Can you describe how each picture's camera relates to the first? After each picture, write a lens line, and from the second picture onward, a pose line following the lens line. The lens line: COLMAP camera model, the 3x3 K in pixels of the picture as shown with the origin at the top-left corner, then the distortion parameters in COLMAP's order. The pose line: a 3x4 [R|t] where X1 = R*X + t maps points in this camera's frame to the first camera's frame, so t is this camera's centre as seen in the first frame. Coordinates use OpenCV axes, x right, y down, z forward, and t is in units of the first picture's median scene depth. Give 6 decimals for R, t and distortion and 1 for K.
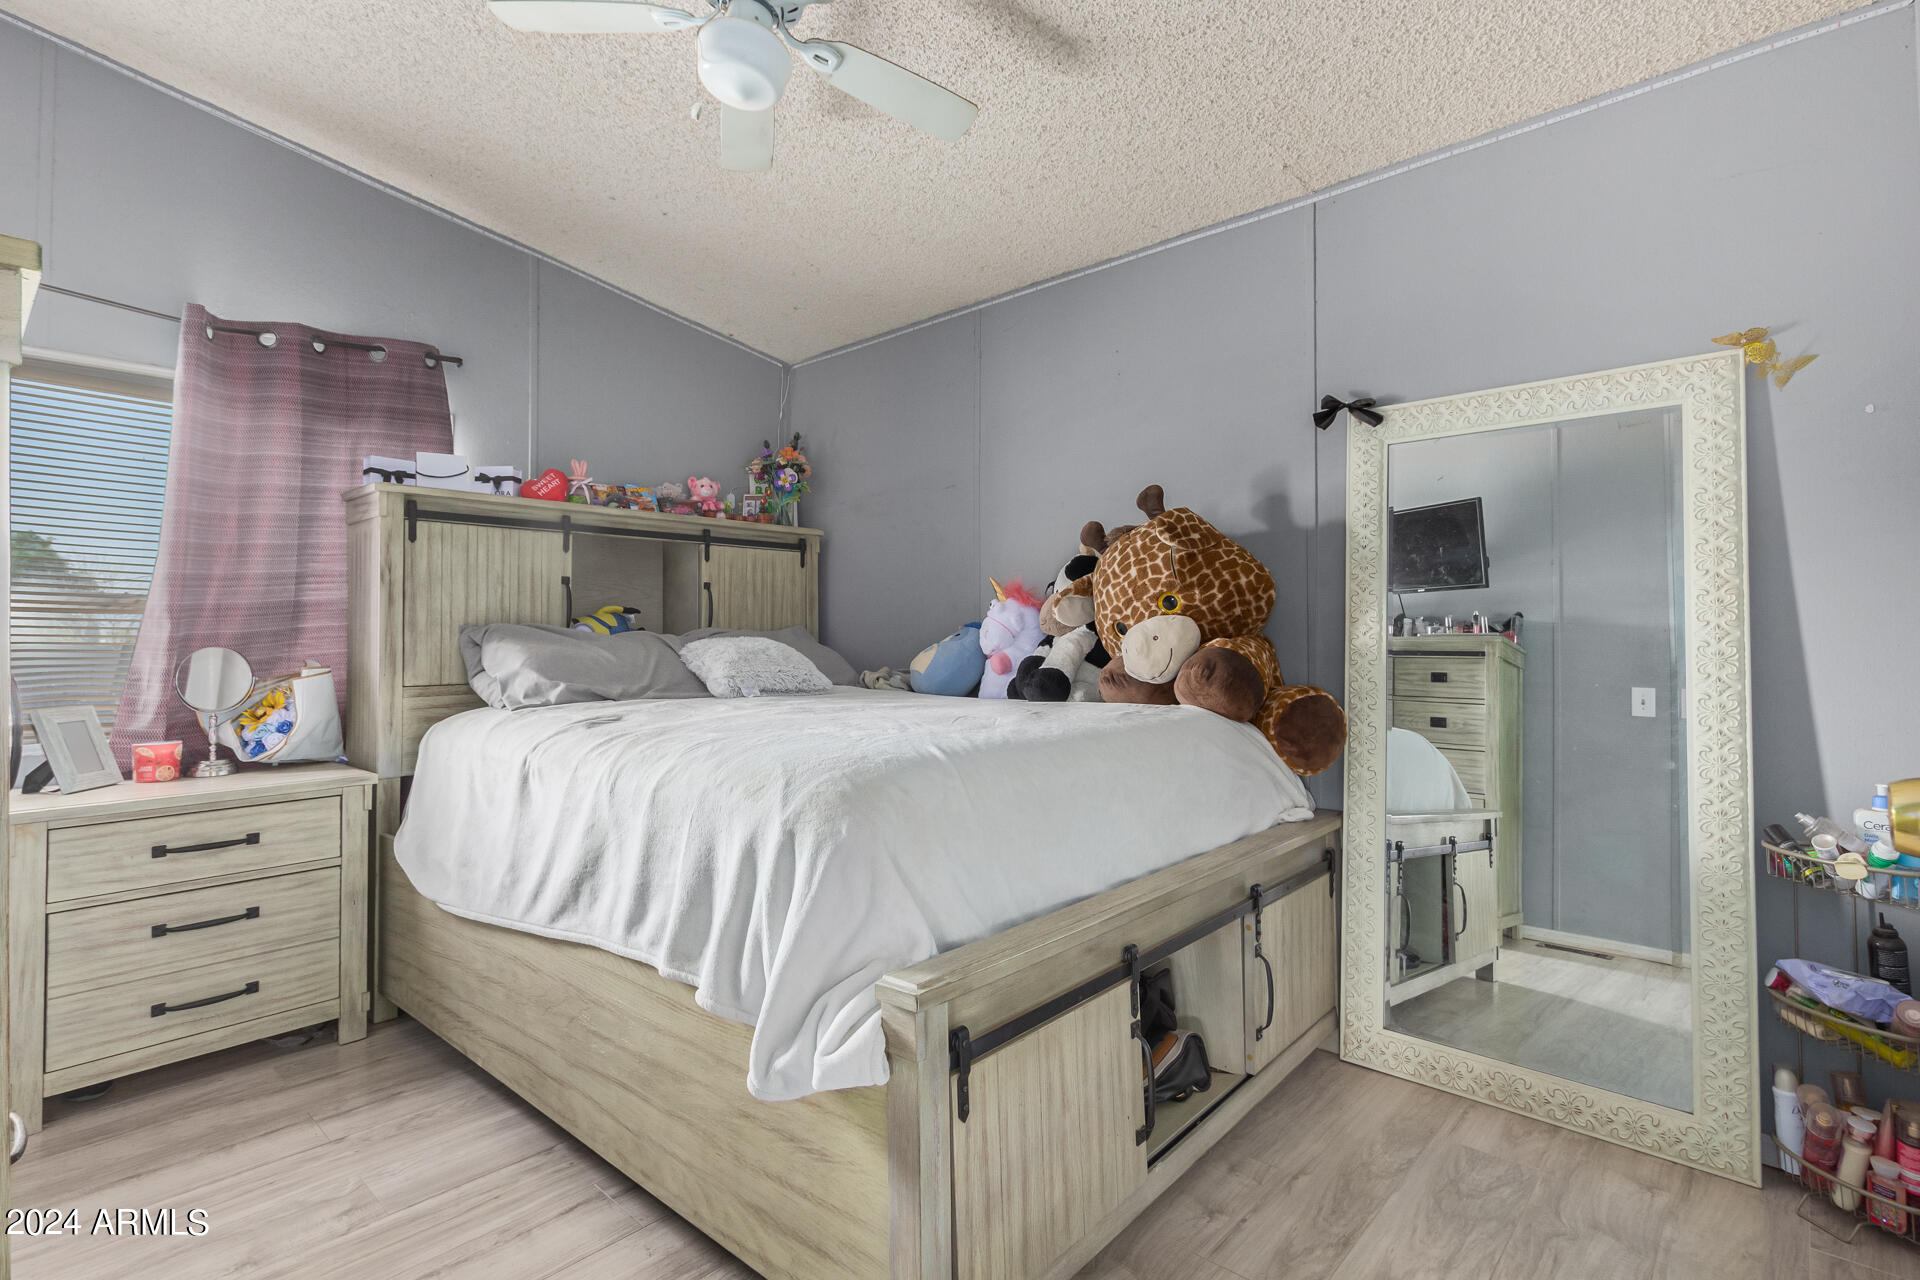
lens RADIAL K [[879.1, 0, 953.2], [0, 879.1, 634.3], [0, 0, 1]] dist [0.002379, -0.002107]
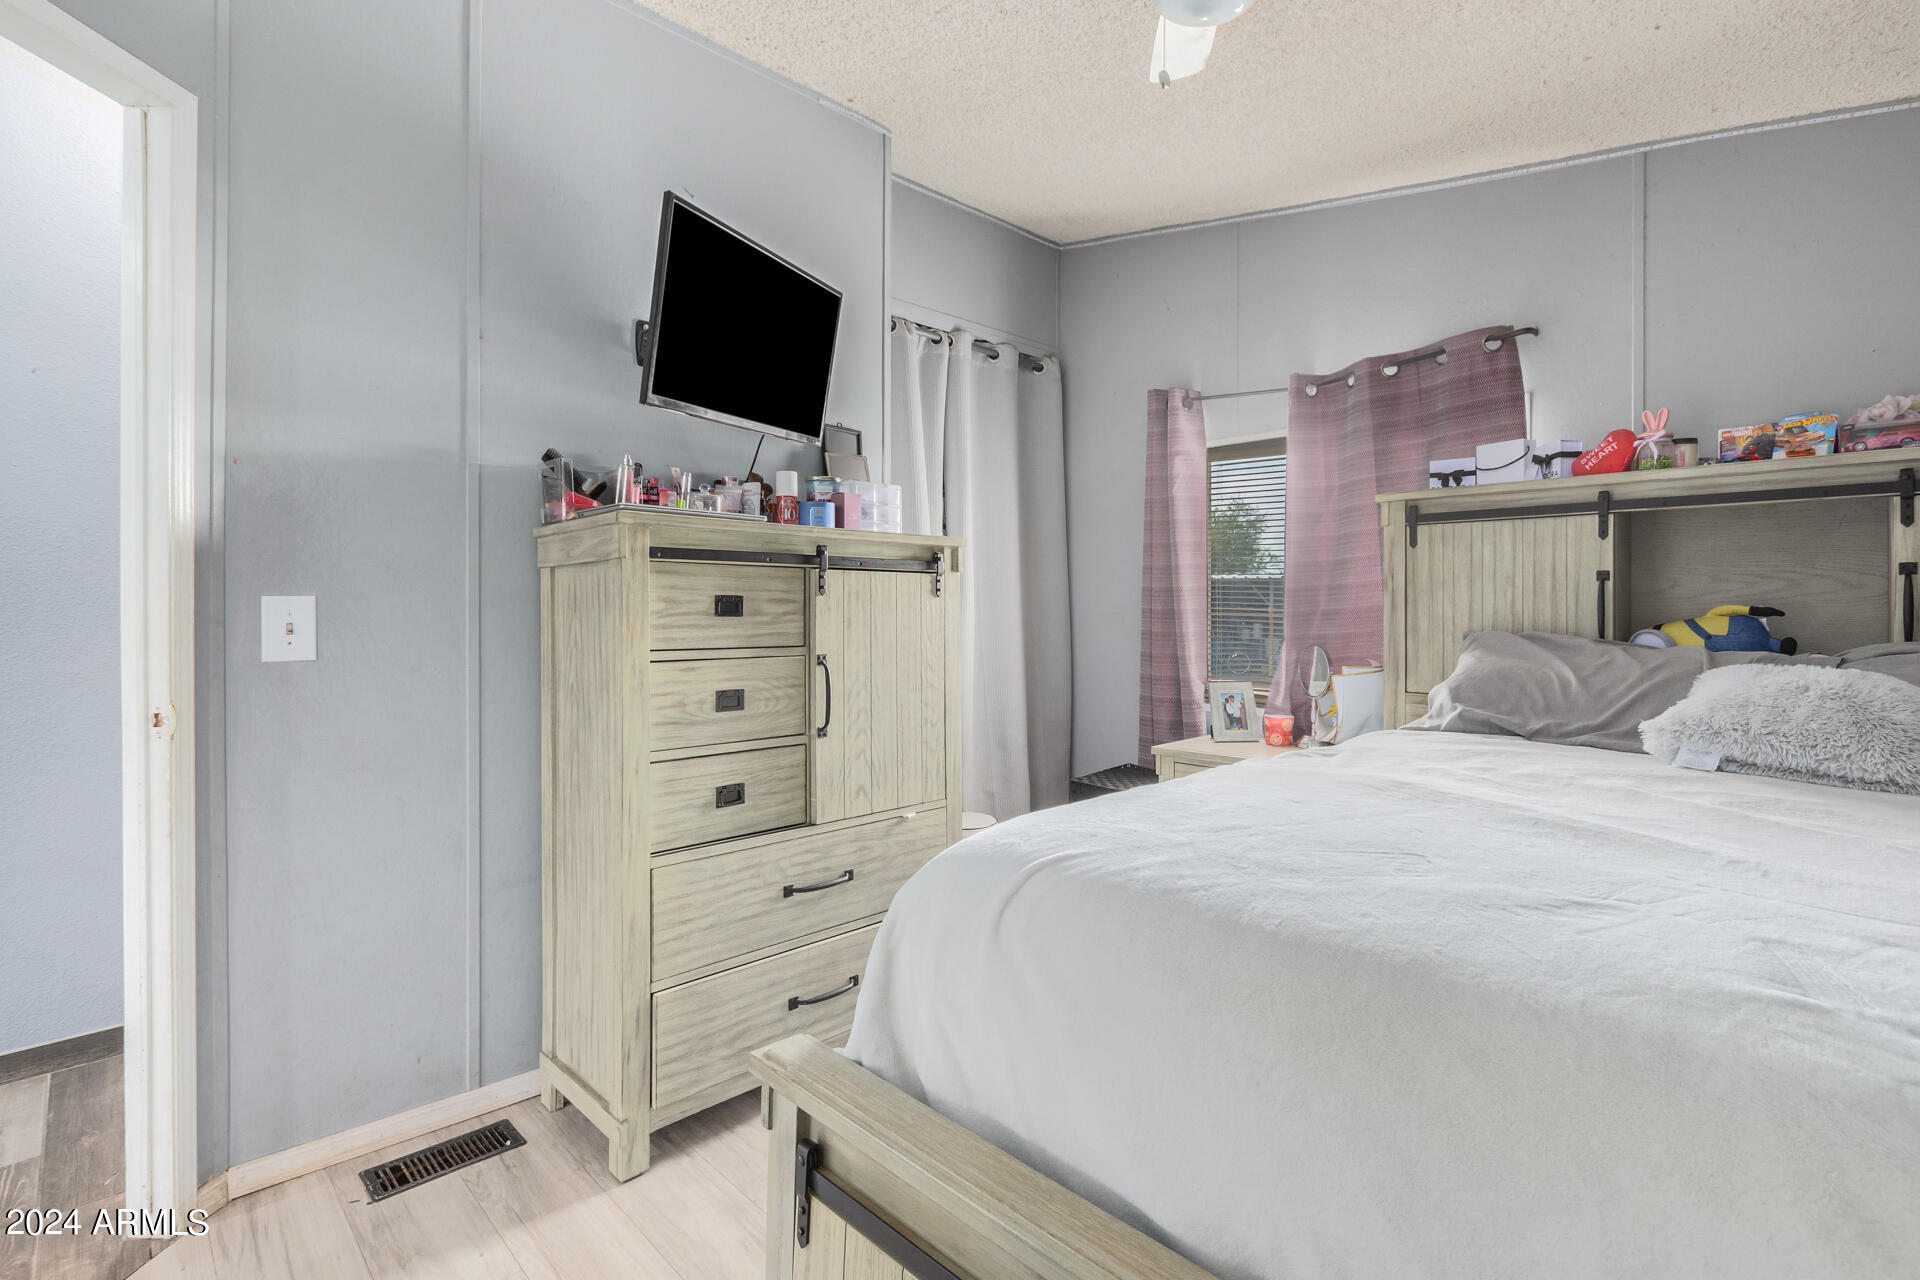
lens RADIAL K [[879.1, 0, 951.7], [0, 879.1, 622.7], [0, 0, 1]] dist [0.002379, -0.002107]
pose [[-0.030858, 0.021041, -0.999302, 0.374288], [0.000333, 0.999779, 0.021041, -0.039130], [0.999524, 0.000316, -0.030858, 0.483526]]
